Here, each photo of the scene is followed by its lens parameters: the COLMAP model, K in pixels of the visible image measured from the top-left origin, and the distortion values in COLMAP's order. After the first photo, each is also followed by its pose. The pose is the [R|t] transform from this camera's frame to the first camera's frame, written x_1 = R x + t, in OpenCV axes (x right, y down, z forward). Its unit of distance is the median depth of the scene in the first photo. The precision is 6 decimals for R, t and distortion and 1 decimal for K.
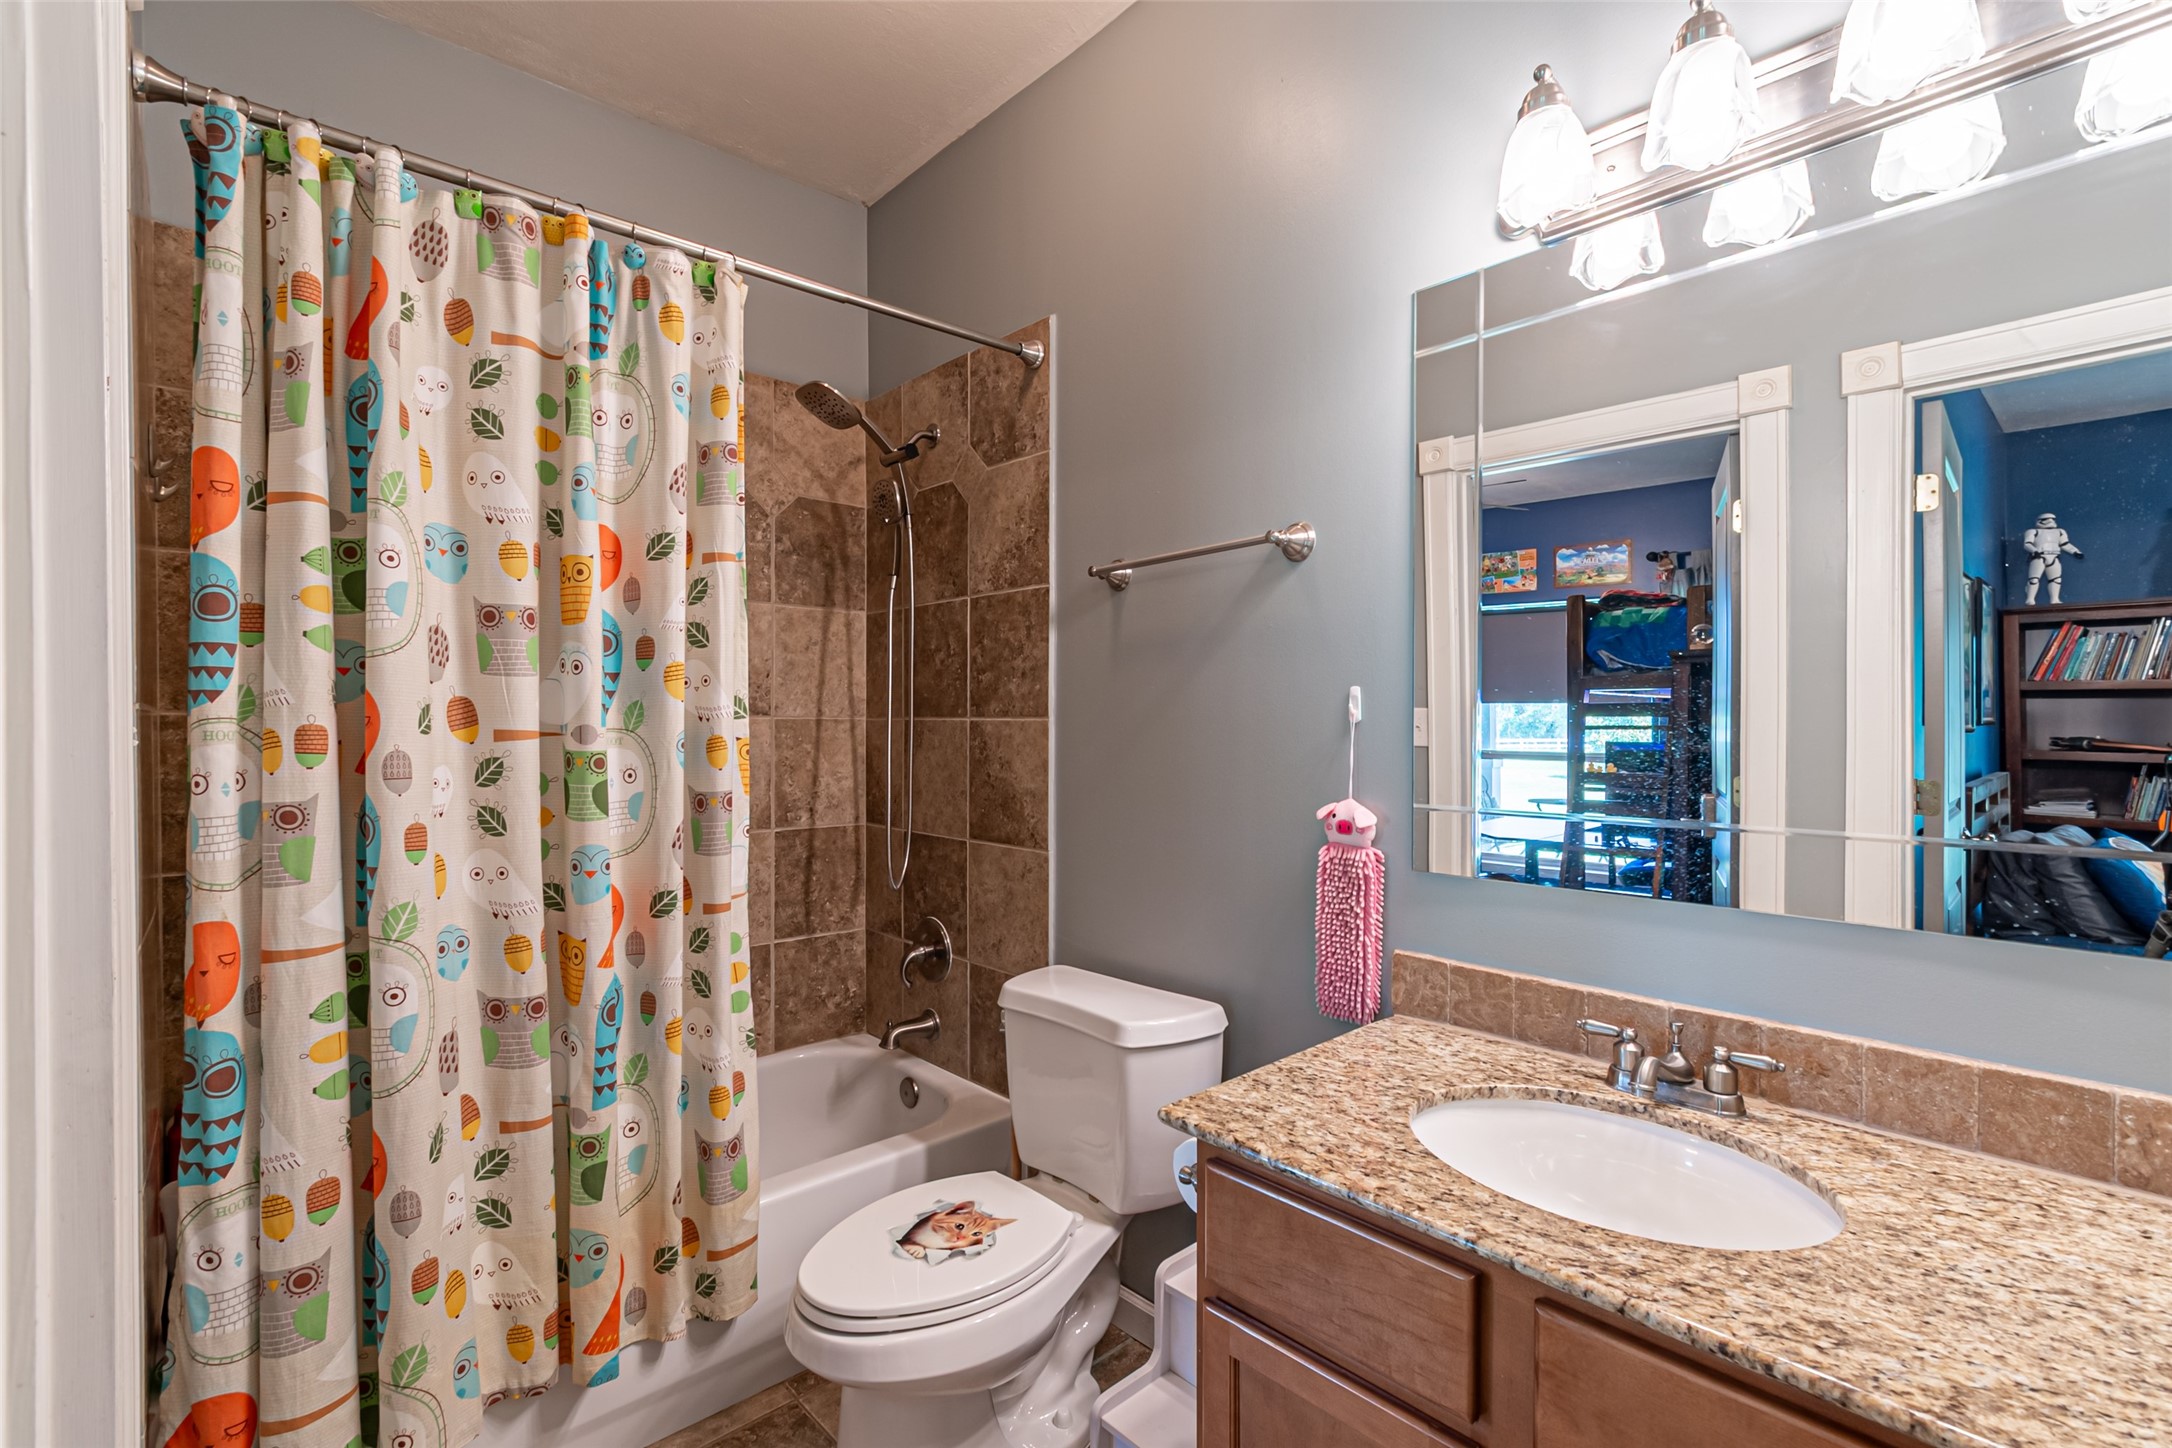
lens RADIAL K [[968.7, 0, 1085.4], [0, 968.7, 712.9], [0, 0, 1]] dist [0.004152, 0.000321]
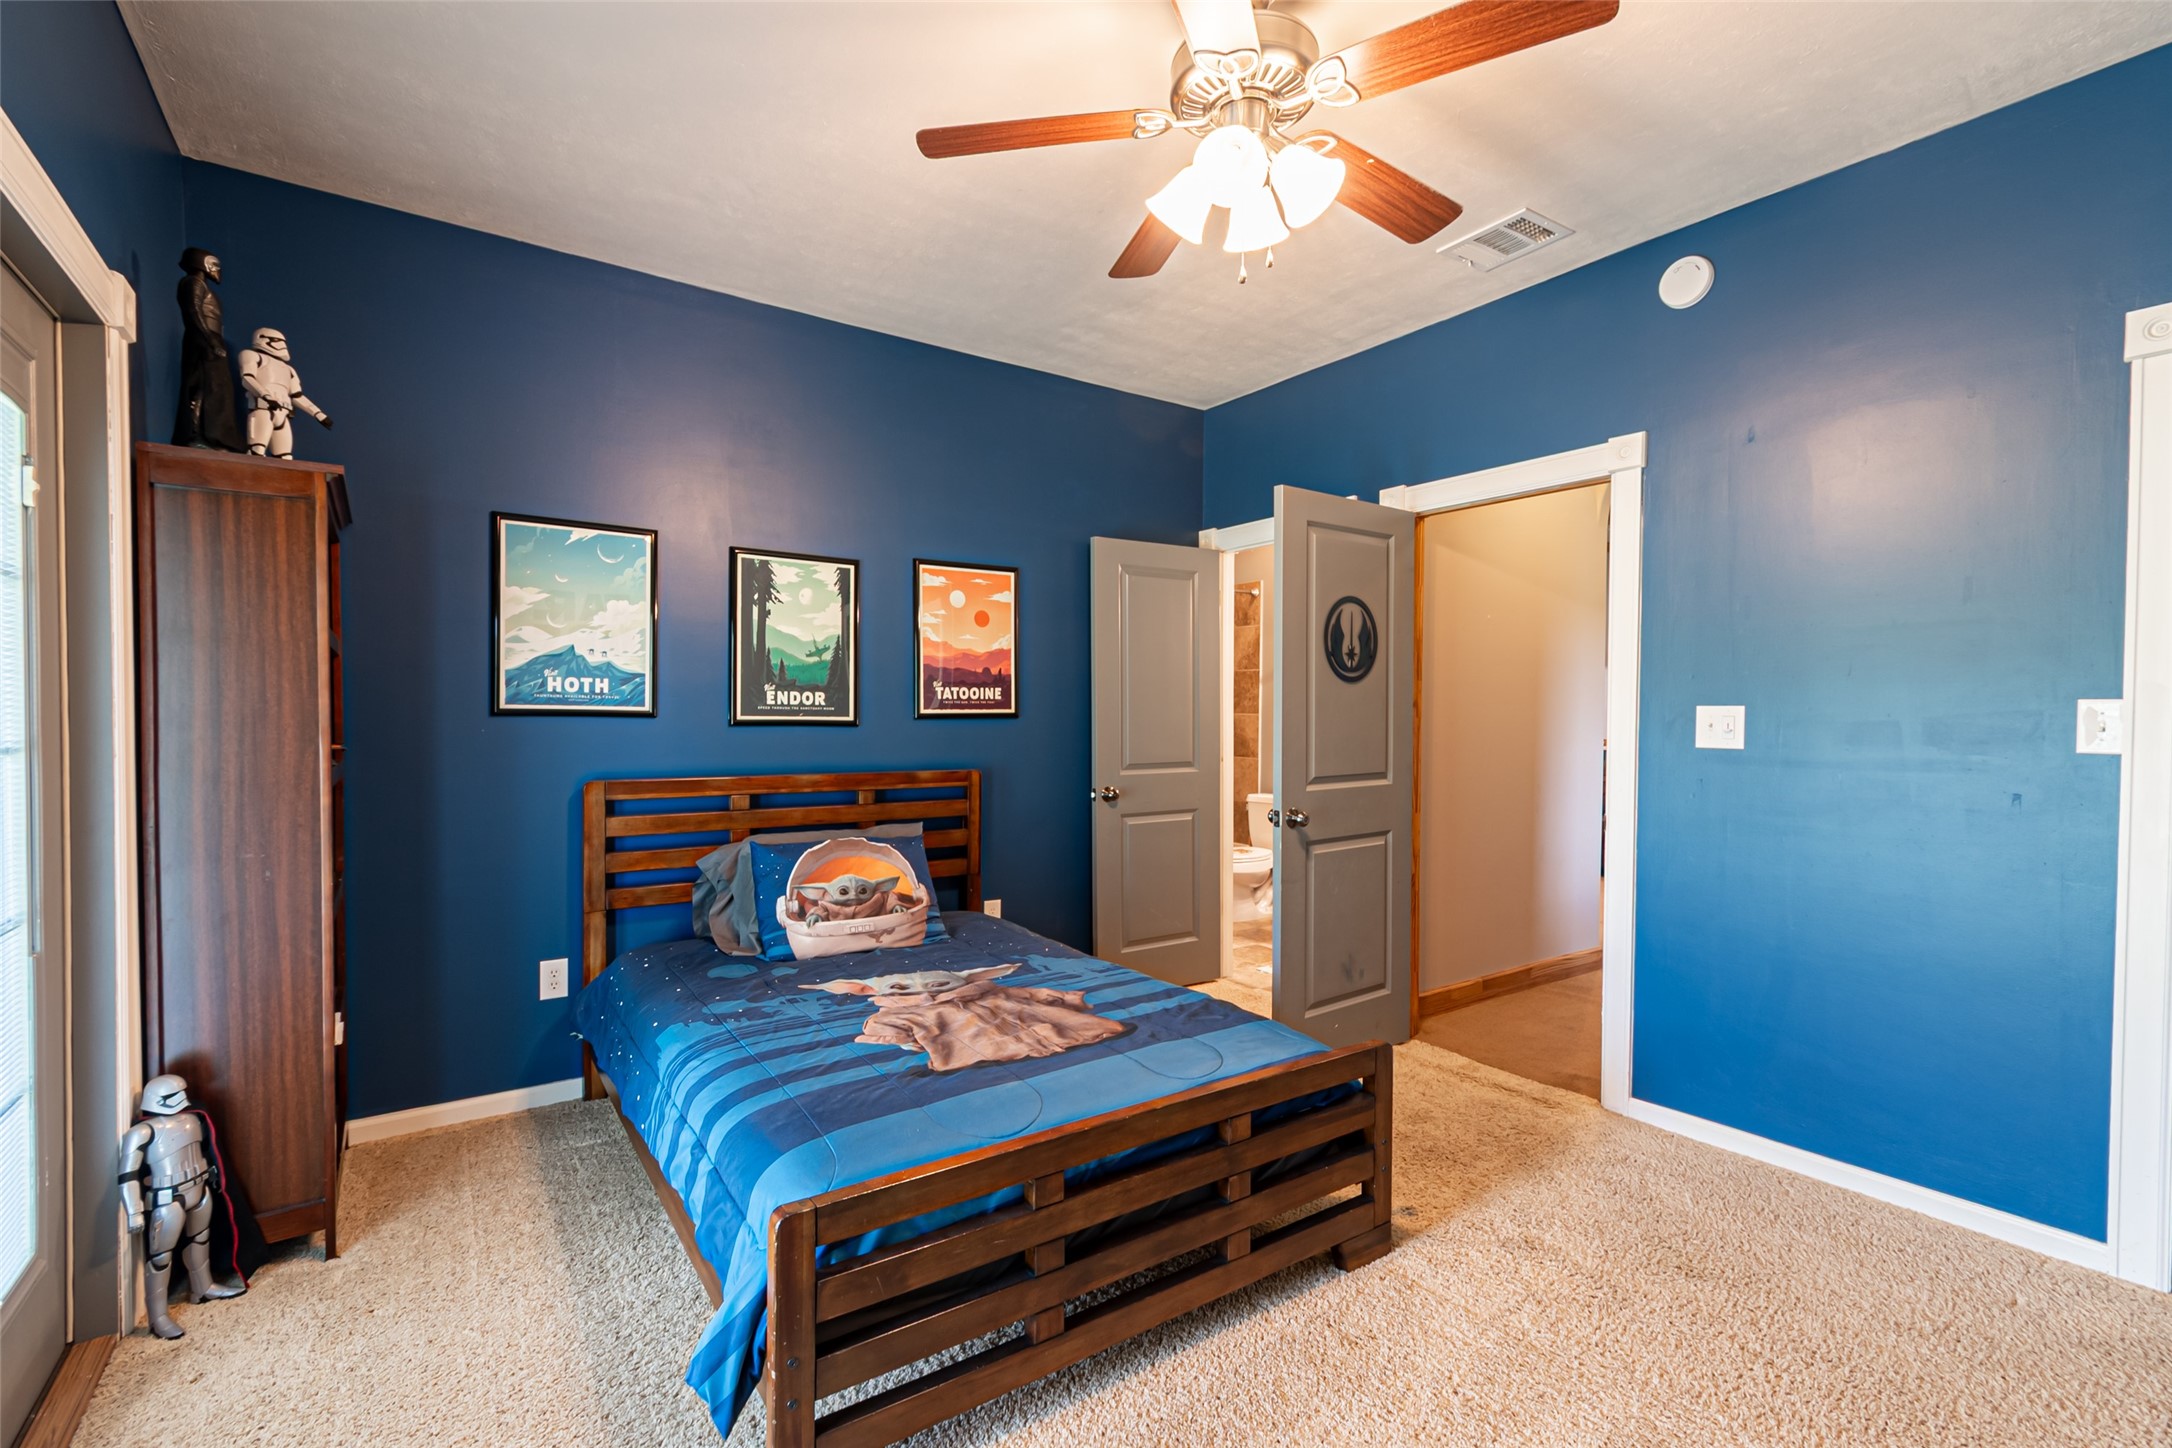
lens RADIAL K [[968.7, 0, 1085.5], [0, 968.7, 726.7], [0, 0, 1]] dist [0.004152, 0.000321]
pose [[0.990522, 0.008964, -0.137061, -0.158800], [-0.008055, 0.999942, 0.007185, 0.029307], [0.137118, -0.006013, 0.990537, -2.063910]]
